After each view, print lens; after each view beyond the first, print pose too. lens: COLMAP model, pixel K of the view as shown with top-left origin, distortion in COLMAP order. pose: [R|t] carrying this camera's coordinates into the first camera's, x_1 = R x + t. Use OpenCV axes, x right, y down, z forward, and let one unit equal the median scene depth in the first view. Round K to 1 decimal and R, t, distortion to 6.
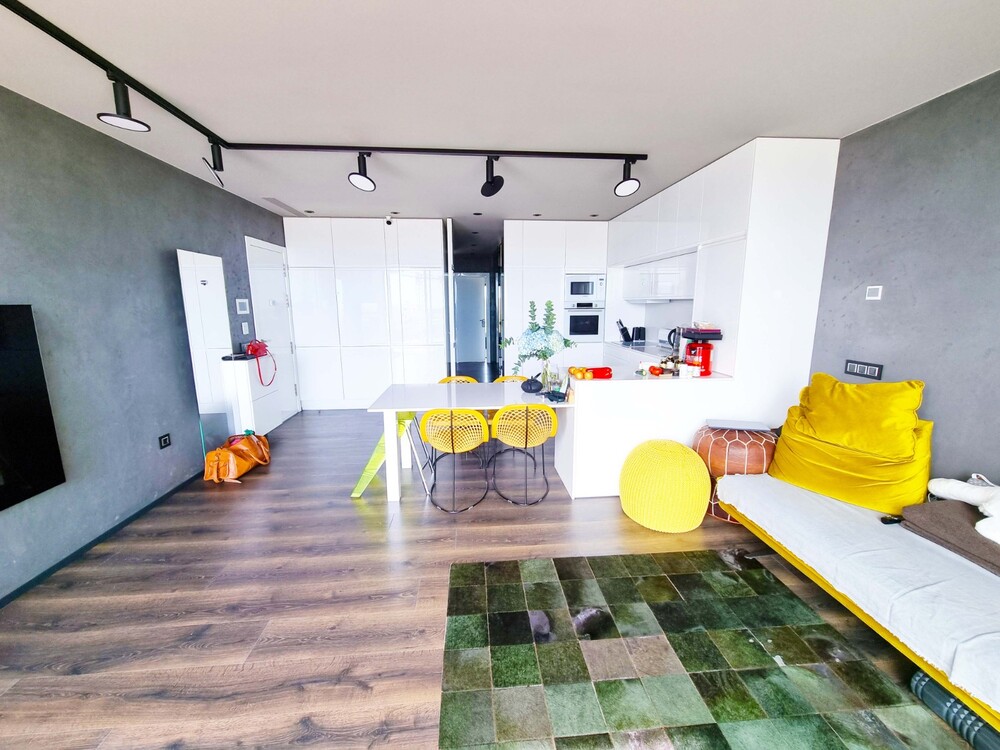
lens RADIAL K [[407.3, 0, 501.6], [0, 407.3, 373.1], [0, 0, 1]] dist [0.000176, -0.000232]
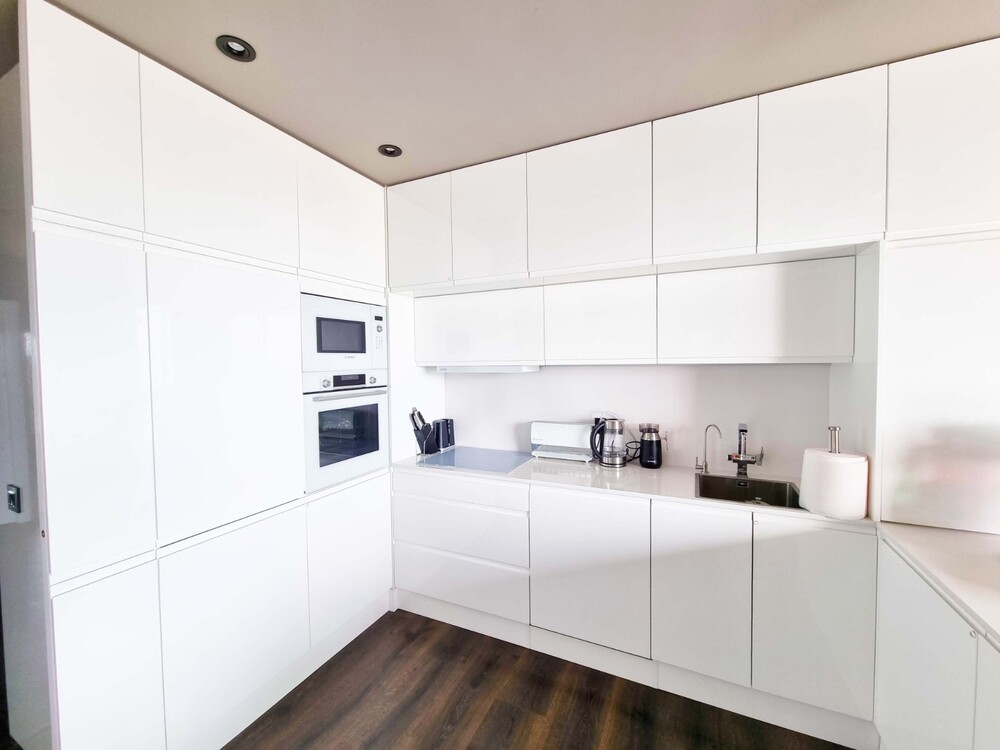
lens RADIAL K [[407.3, 0, 501.6], [0, 407.3, 373.1], [0, 0, 1]] dist [0.000176, -0.000232]
pose [[0.498058, -0.027473, 0.866709, -0.053311], [0.162169, 0.984815, -0.061974, -0.127569], [-0.851845, 0.171420, 0.494950, 0.691560]]
